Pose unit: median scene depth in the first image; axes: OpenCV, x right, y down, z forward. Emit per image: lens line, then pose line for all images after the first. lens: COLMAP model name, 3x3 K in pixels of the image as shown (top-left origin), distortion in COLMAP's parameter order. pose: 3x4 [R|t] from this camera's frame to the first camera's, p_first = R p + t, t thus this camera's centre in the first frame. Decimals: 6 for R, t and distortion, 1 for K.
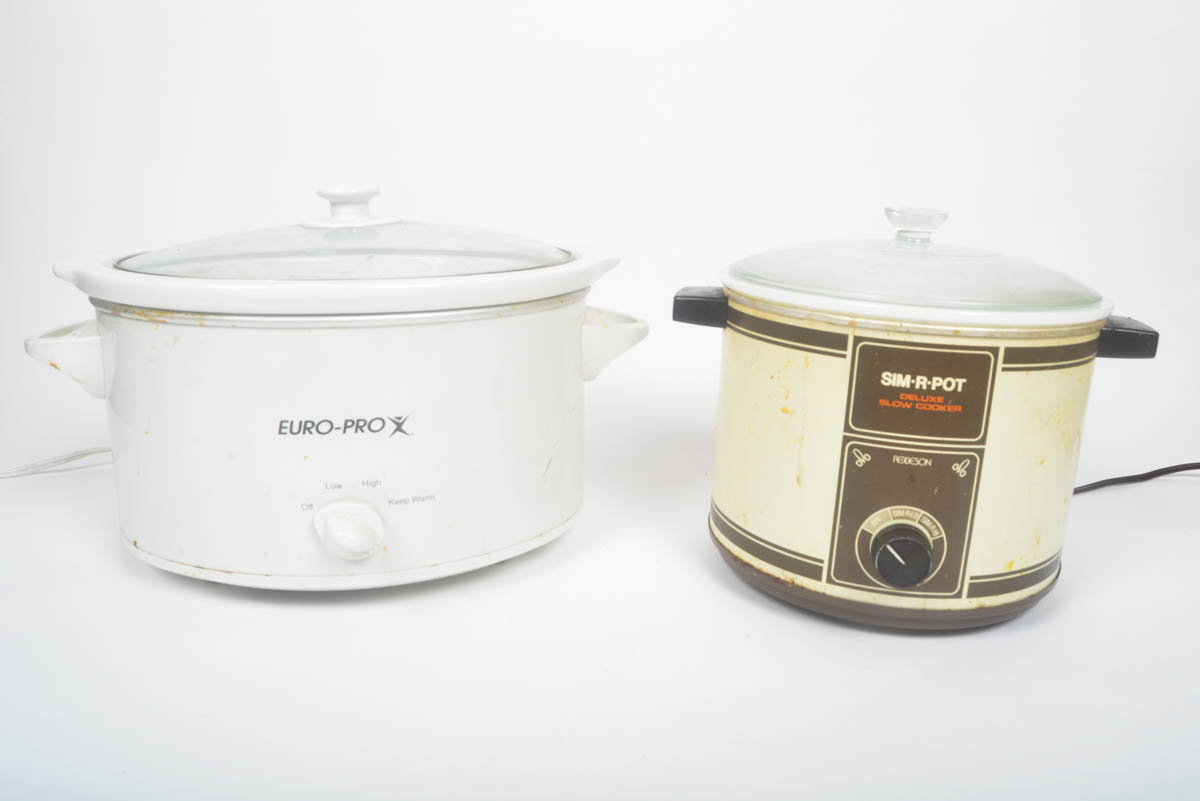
lens RADIAL K [[1141.4, 0, 600.0], [0, 1141.4, 400.5], [0, 0, 1]] dist [-0.000701, 0.014723]
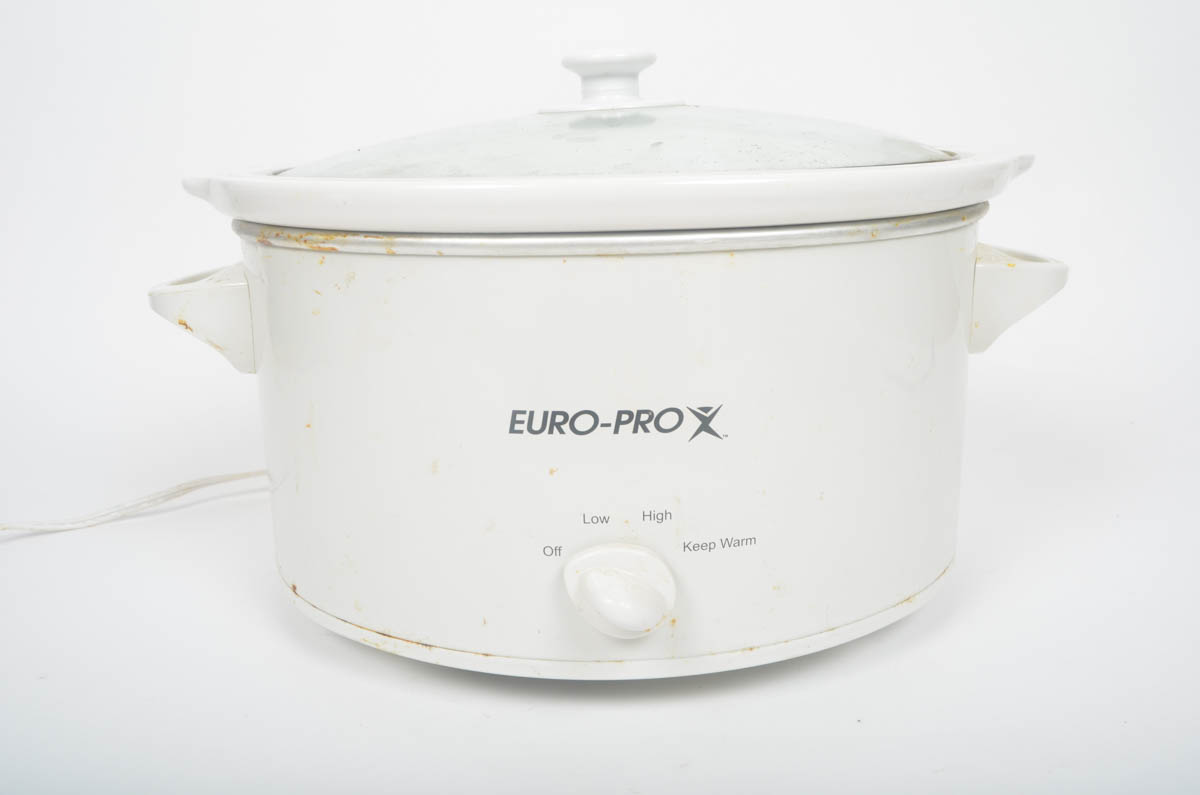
lens RADIAL K [[1067.6, 0, 600.0], [0, 1067.6, 397.5], [0, 0, 1]] dist [0.003037, 0.001744]
pose [[0.988685, 0.012917, -0.149449, -0.136955], [-0.011237, 0.999864, 0.012076, 0.002945], [0.149584, -0.010260, 0.988696, 0.408058]]
